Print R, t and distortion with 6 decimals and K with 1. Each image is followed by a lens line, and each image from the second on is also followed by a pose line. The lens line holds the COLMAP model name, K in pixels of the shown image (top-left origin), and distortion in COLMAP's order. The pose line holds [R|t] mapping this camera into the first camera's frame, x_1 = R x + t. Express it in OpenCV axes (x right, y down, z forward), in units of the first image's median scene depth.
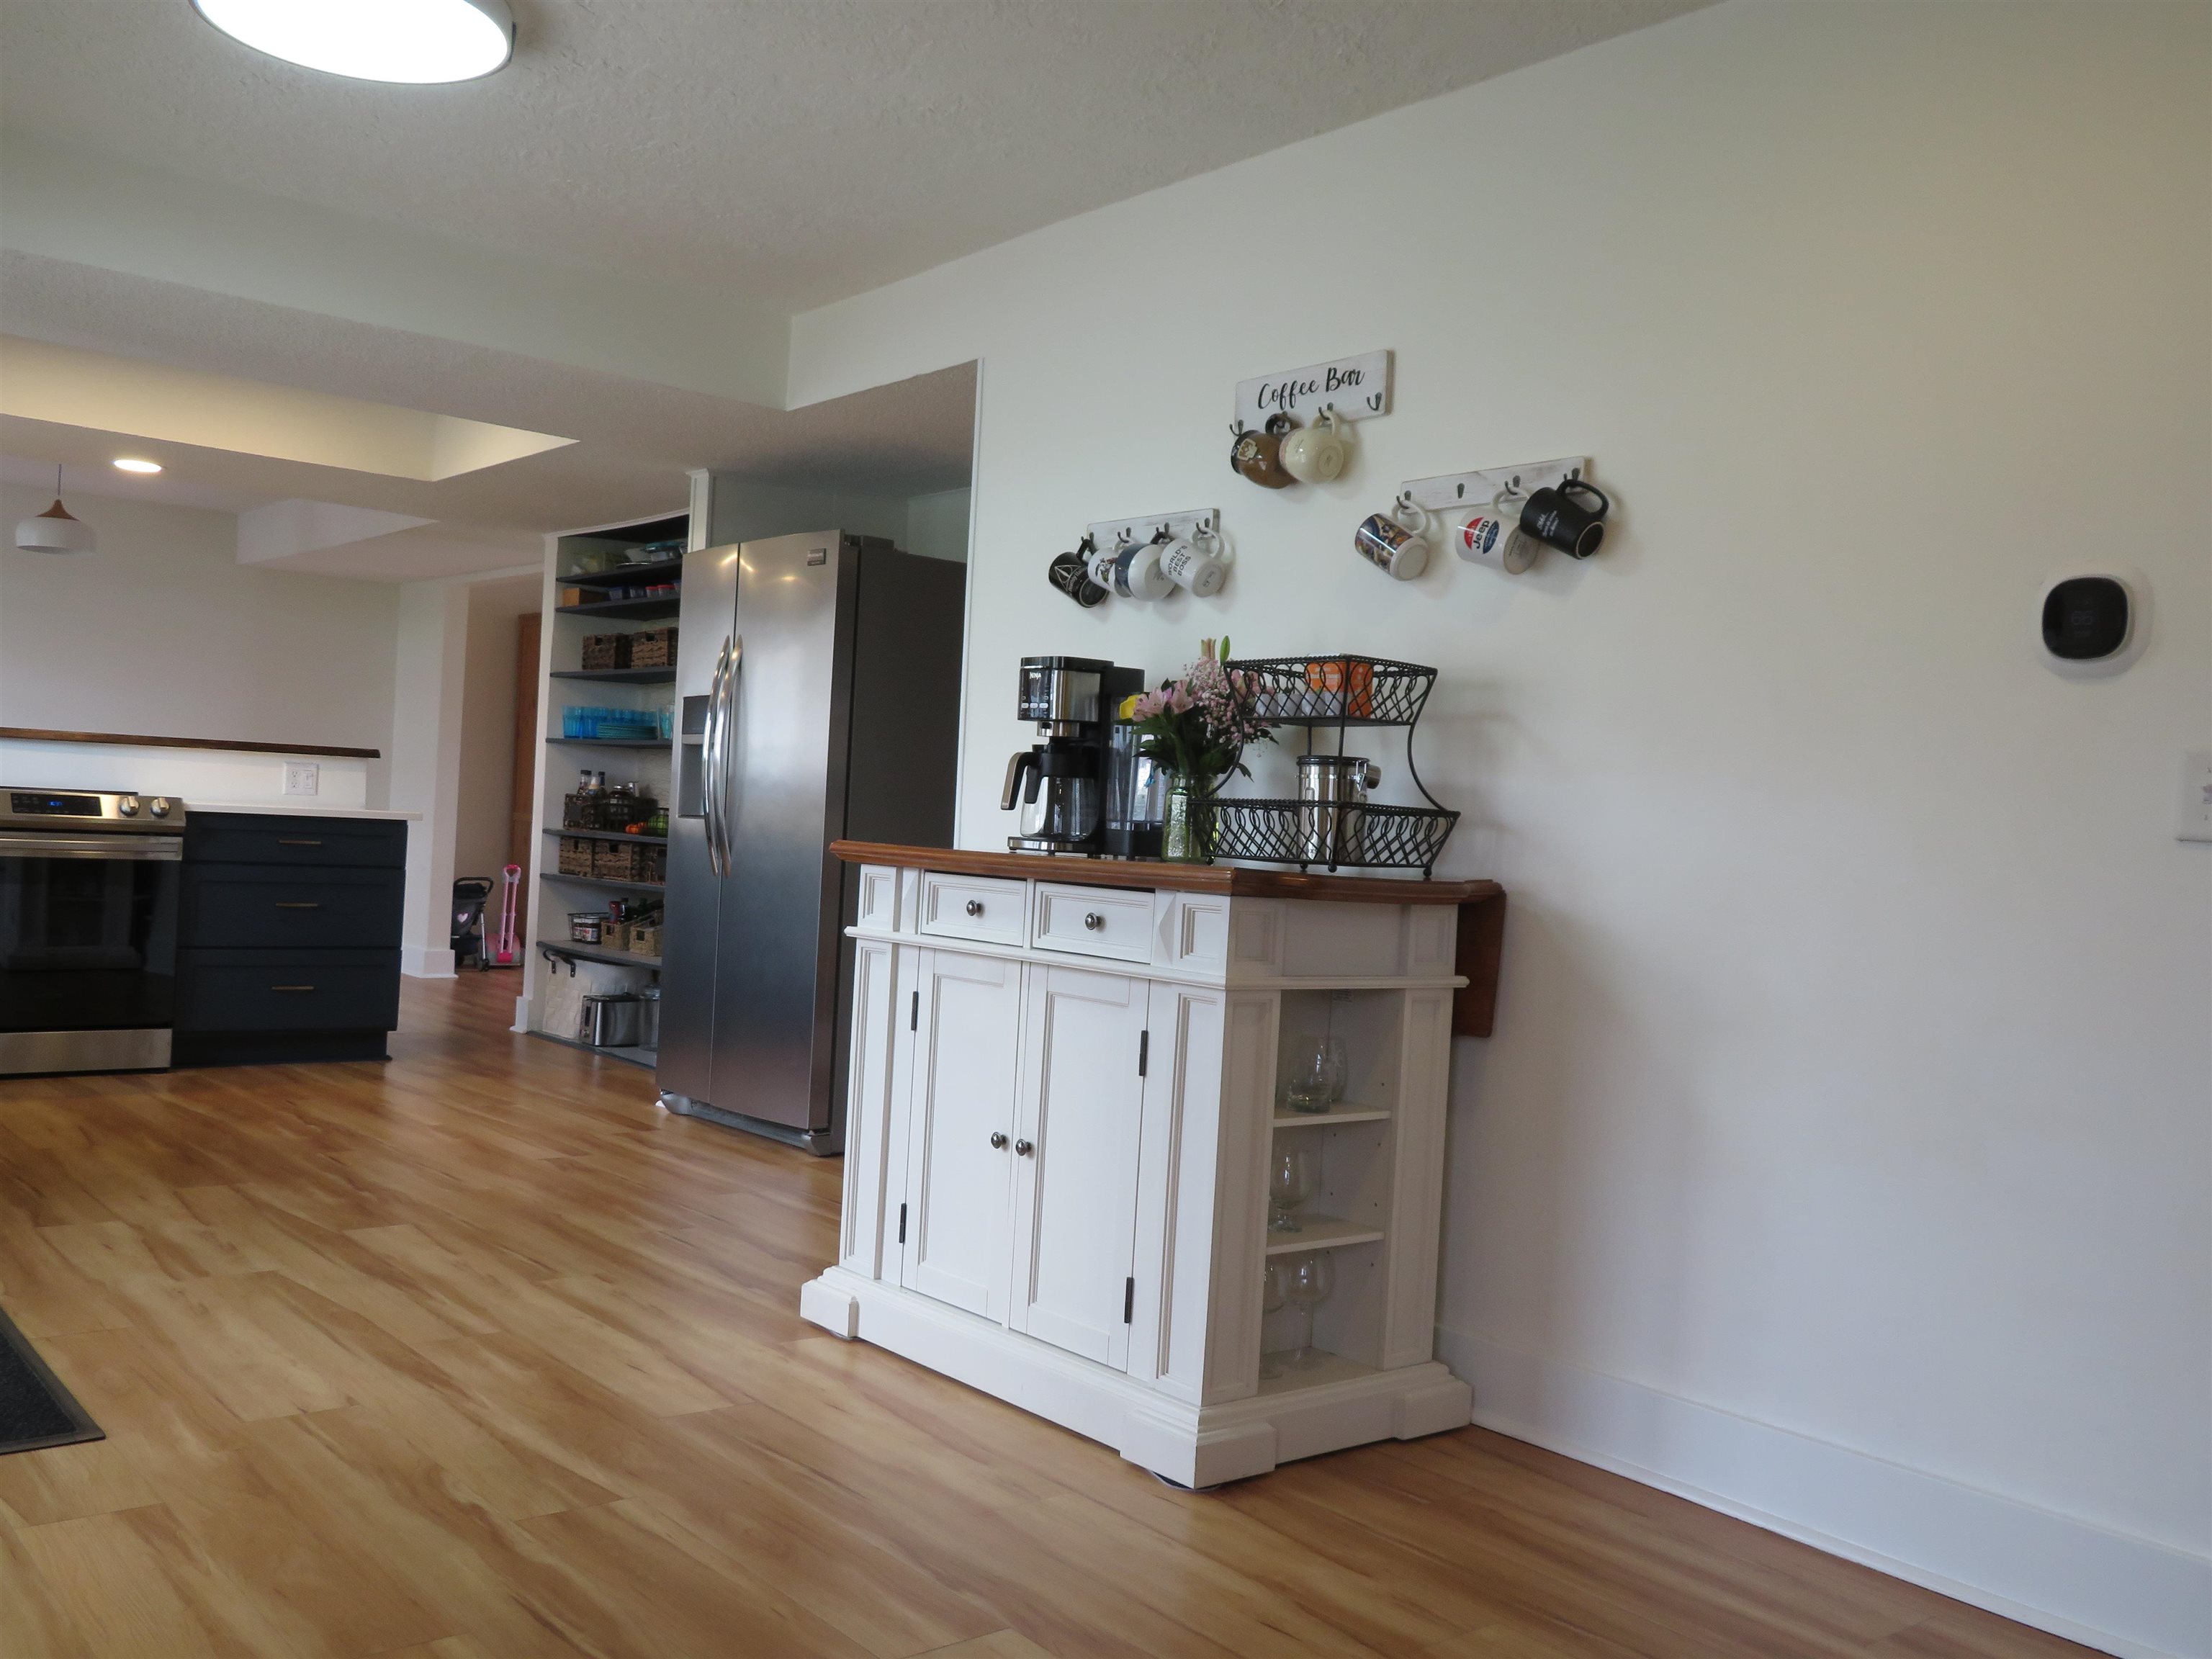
lens RADIAL K [[1904.7, 0, 1106.0], [0, 1904.7, 829.5], [0, 0, 1]] dist [0.005523, -0.004324]
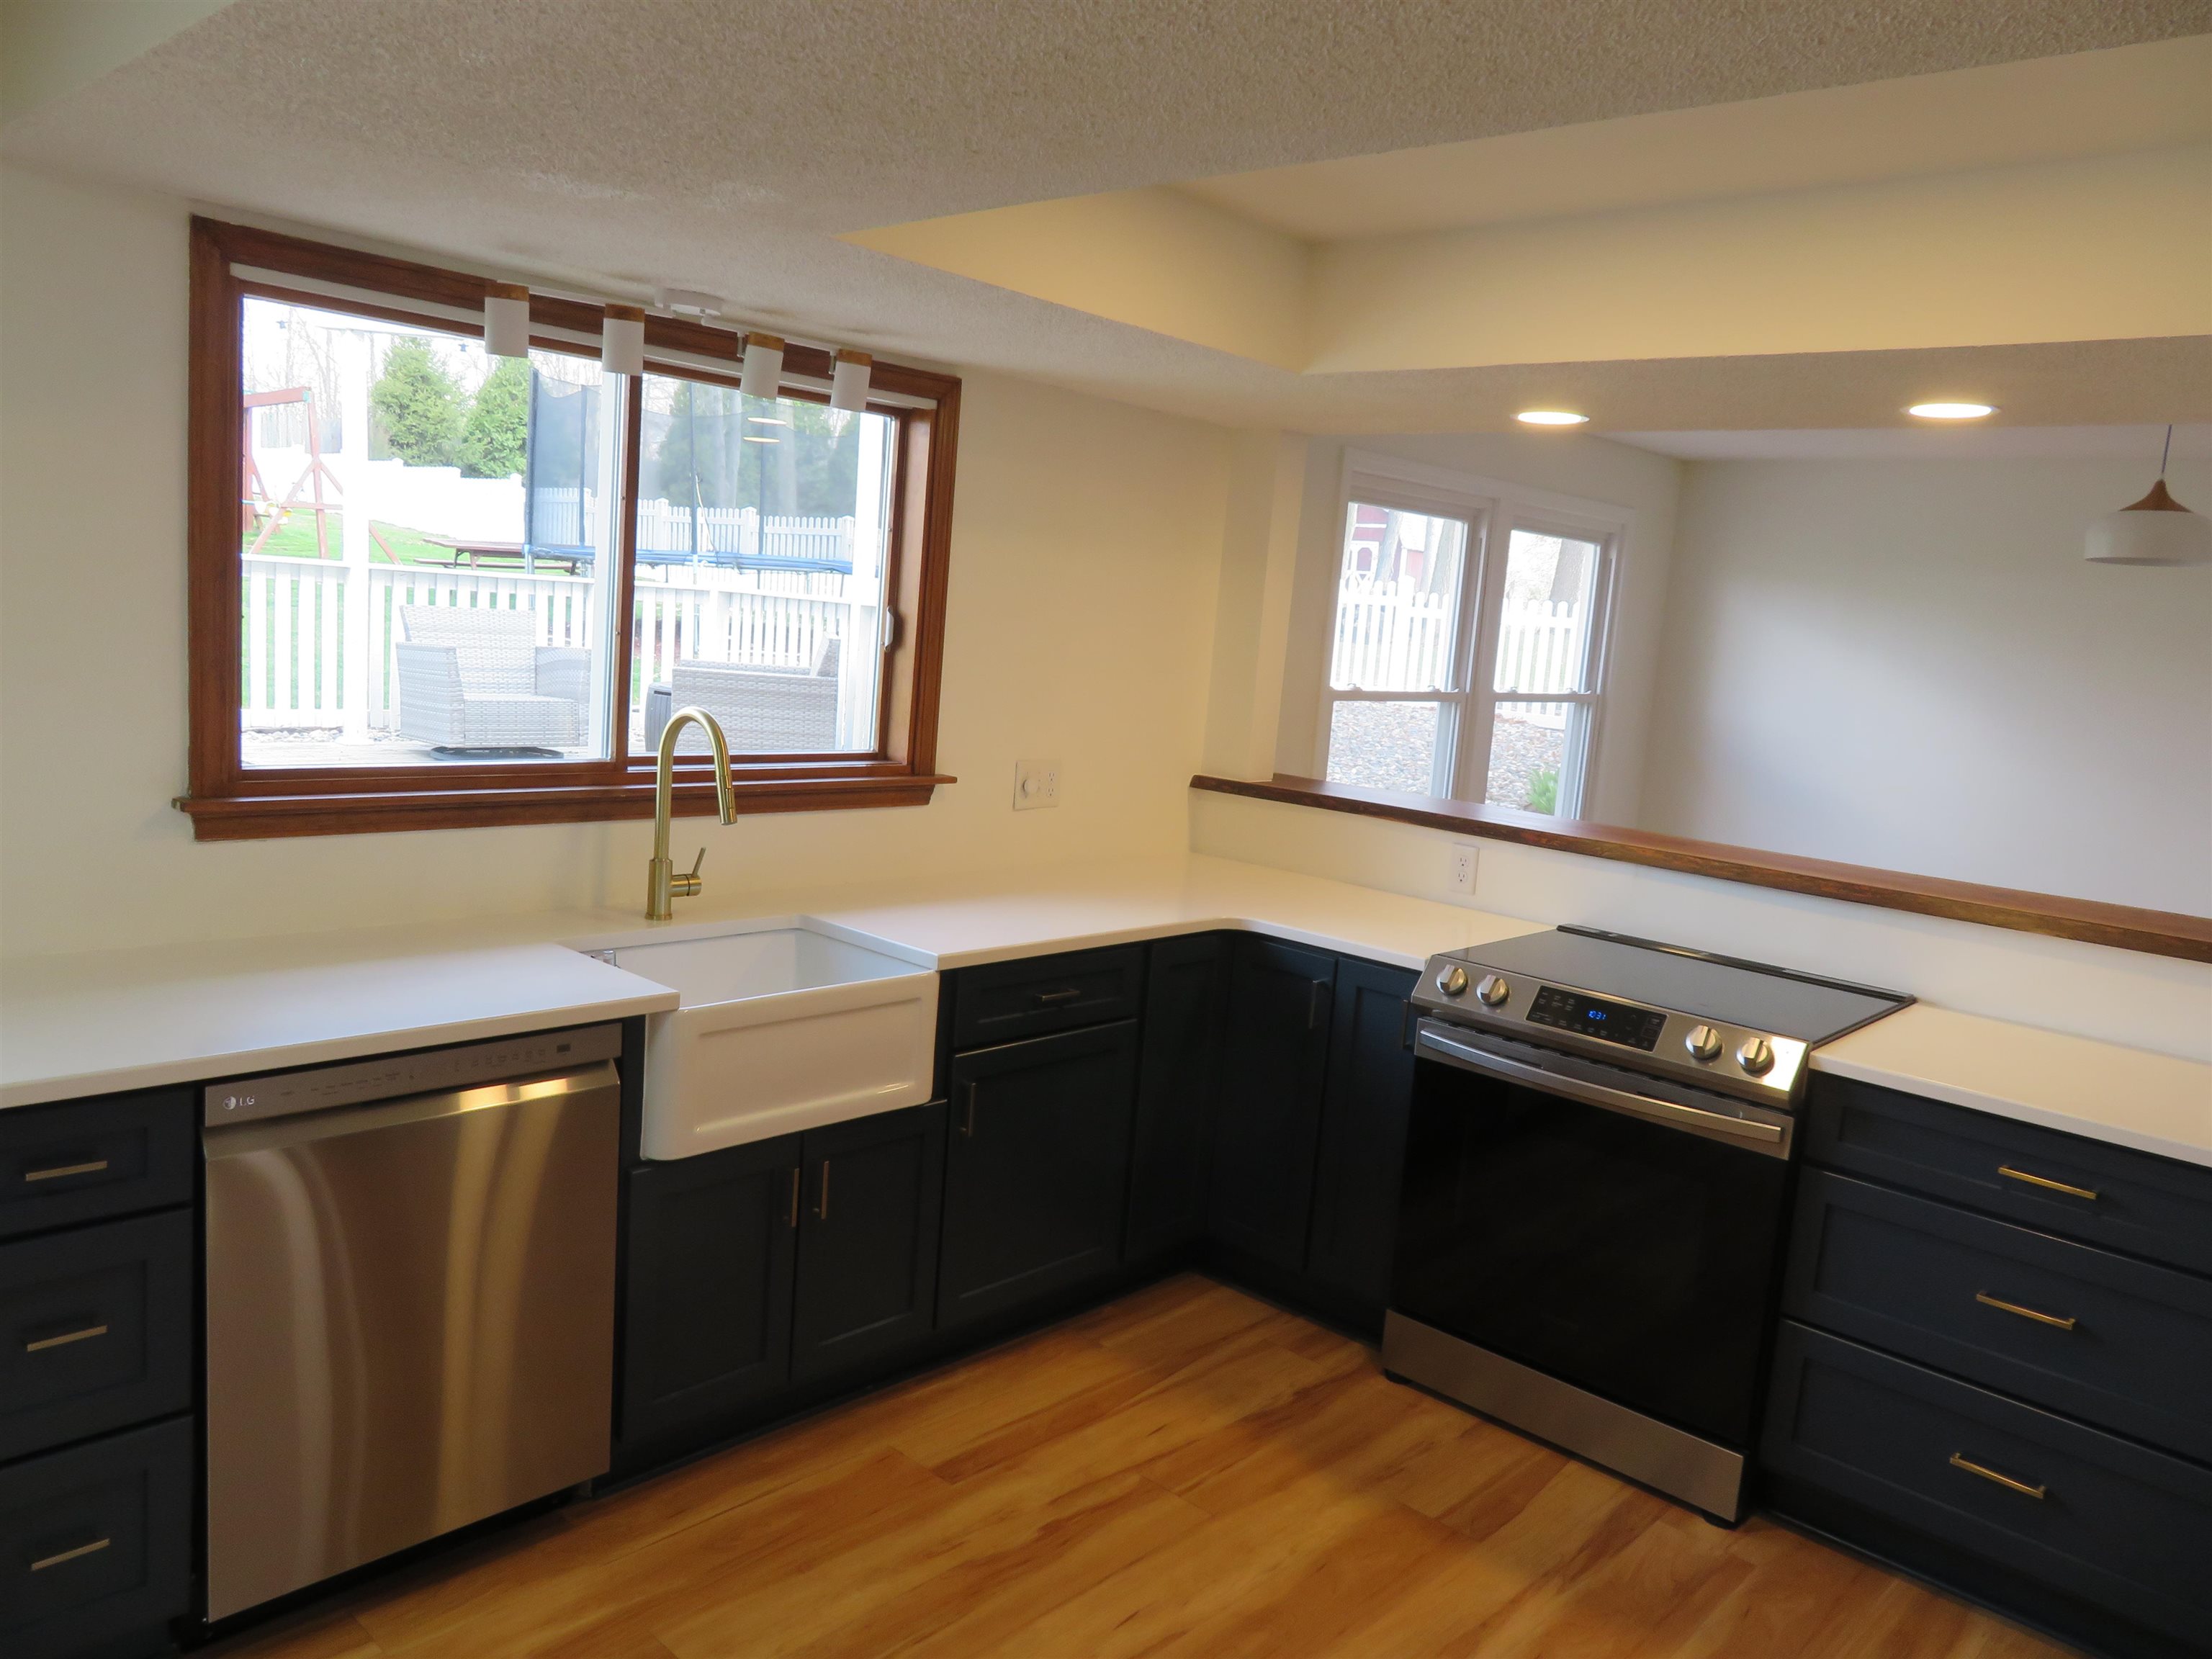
lens RADIAL K [[1582.9, 0, 1101.1], [0, 1582.9, 833.5], [0, 0, 1]] dist [-0.006495, 0.006495]
pose [[0.127909, 0.099254, -0.986807, -0.146950], [-0.077163, 0.992960, 0.089871, -0.164088], [0.988780, 0.064650, 0.134667, 1.258514]]
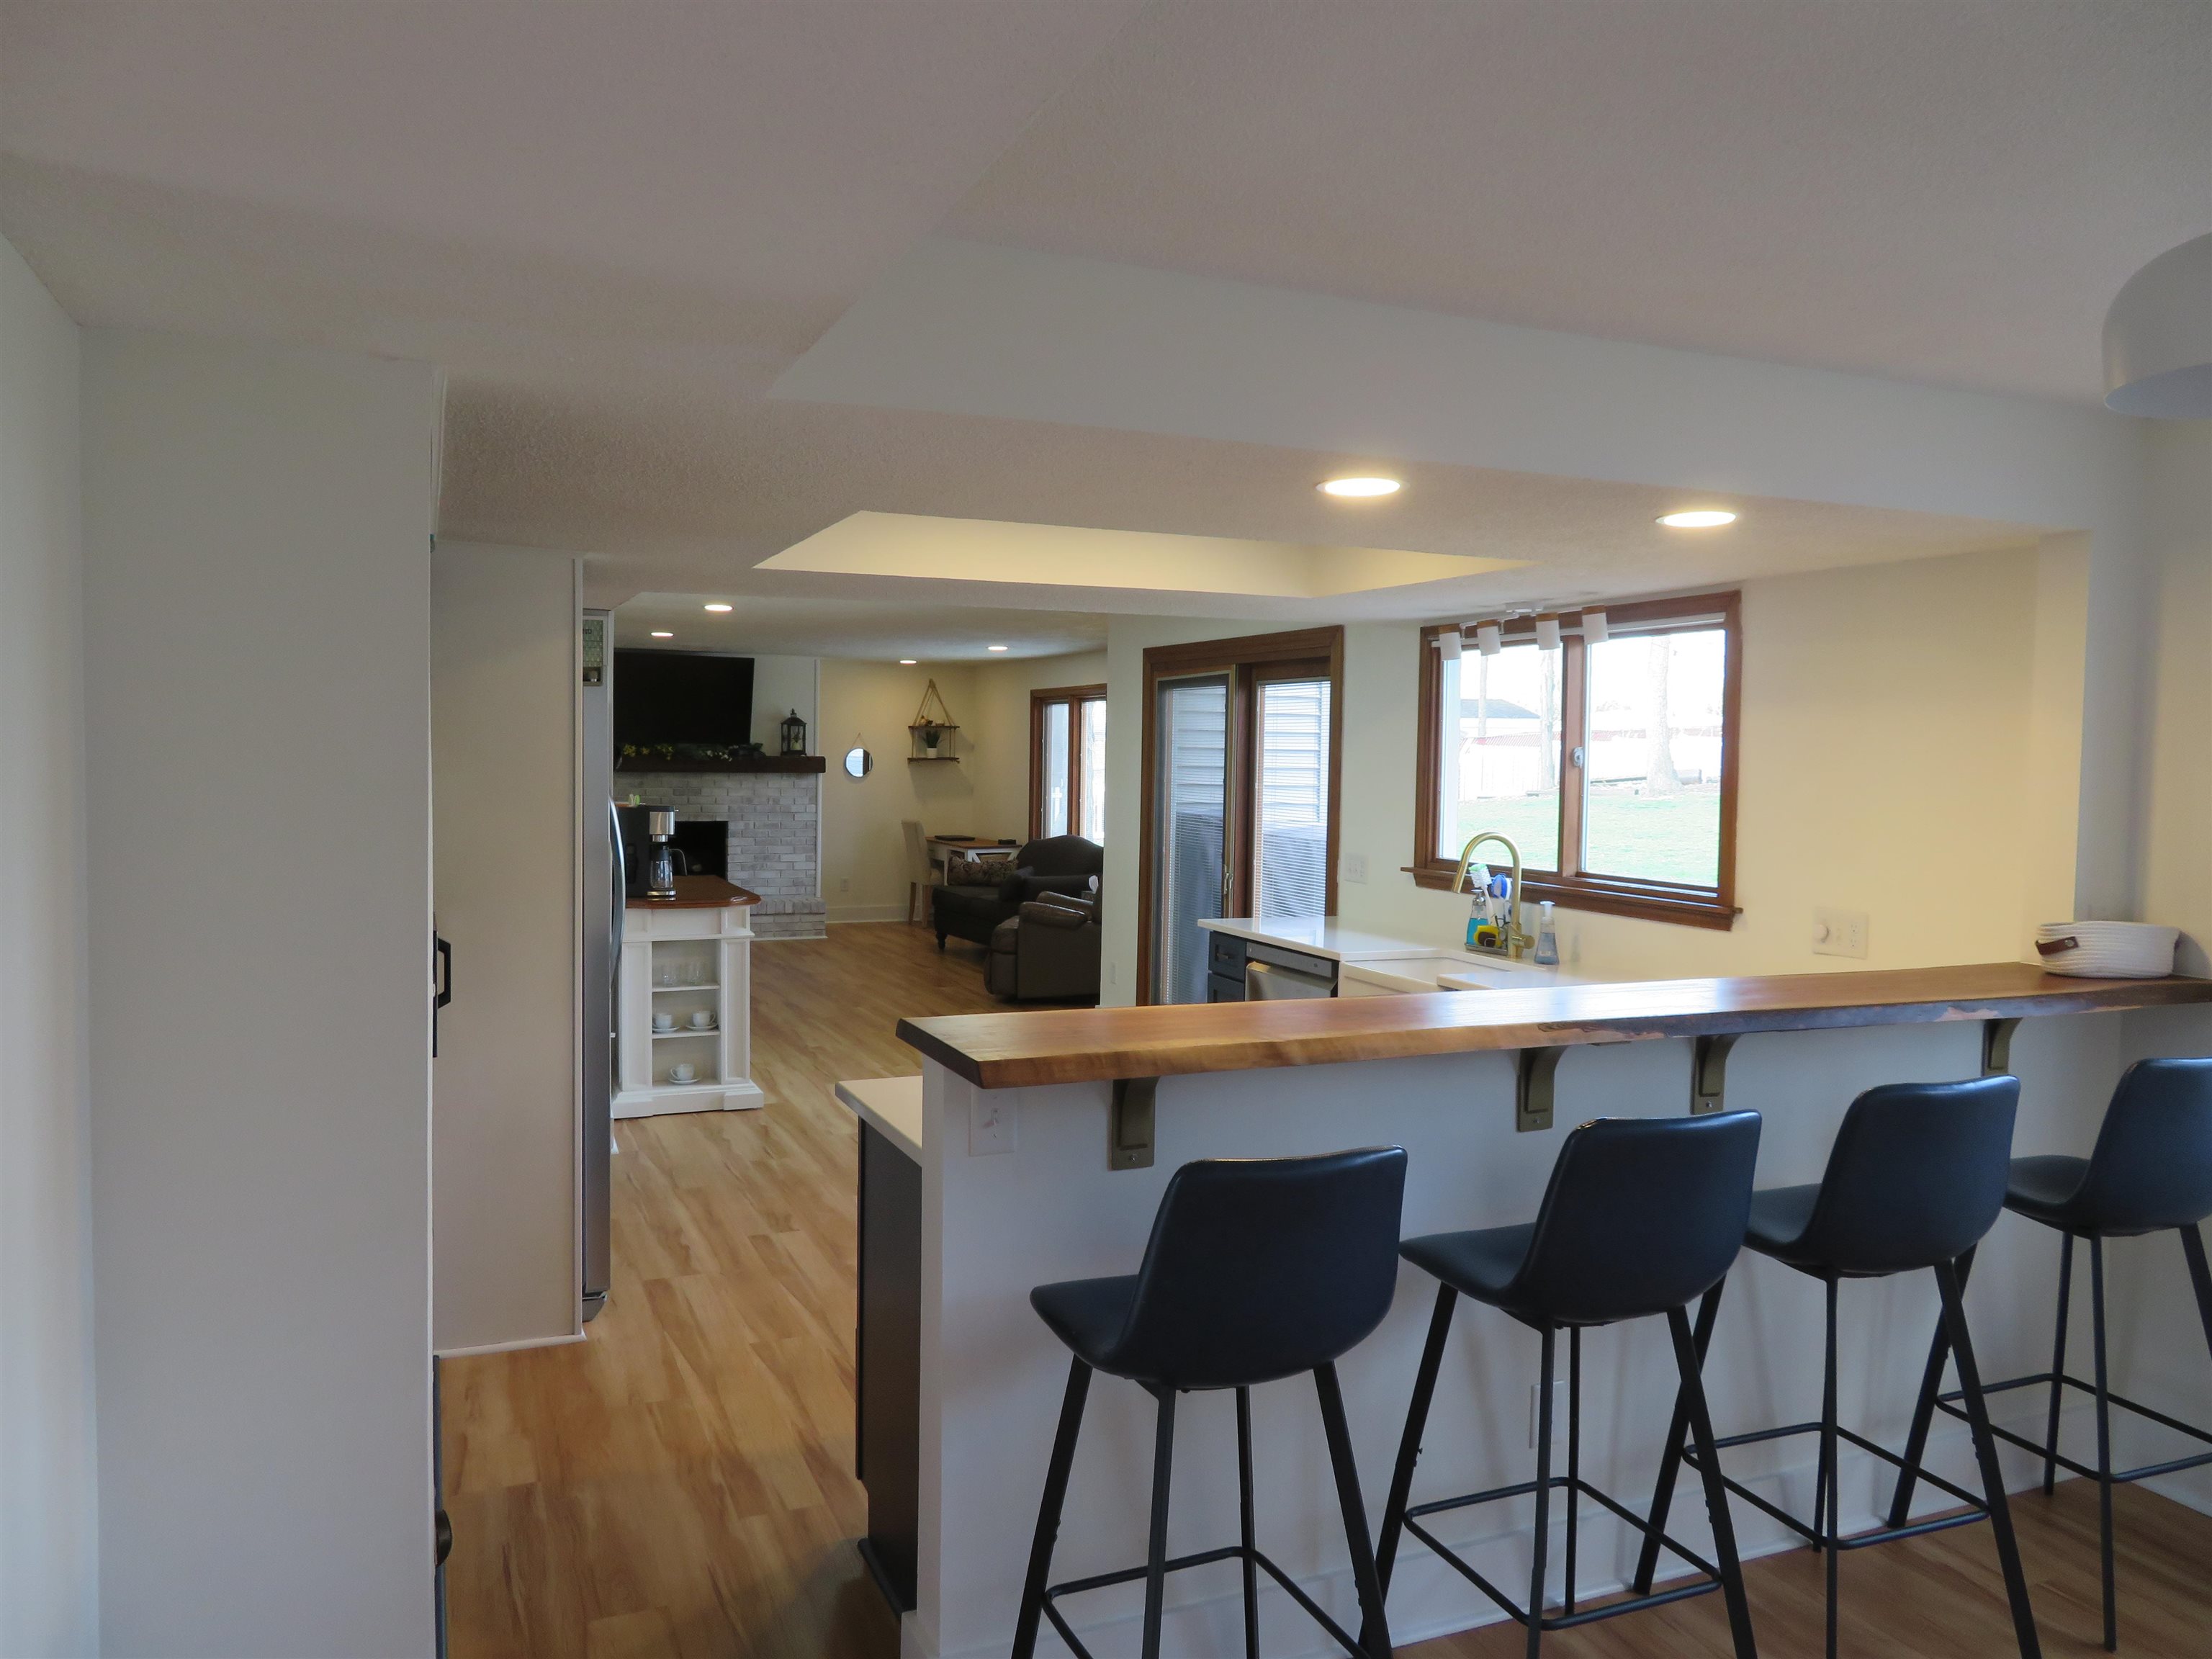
lens RADIAL K [[1582.9, 0, 1101.1], [0, 1582.9, 833.5], [0, 0, 1]] dist [-0.006495, 0.006495]
pose [[-0.954580, -0.082554, 0.286289, -1.018424], [-0.065254, 0.995448, 0.069467, -0.211856], [-0.290721, 0.047630, -0.955622, 2.575742]]
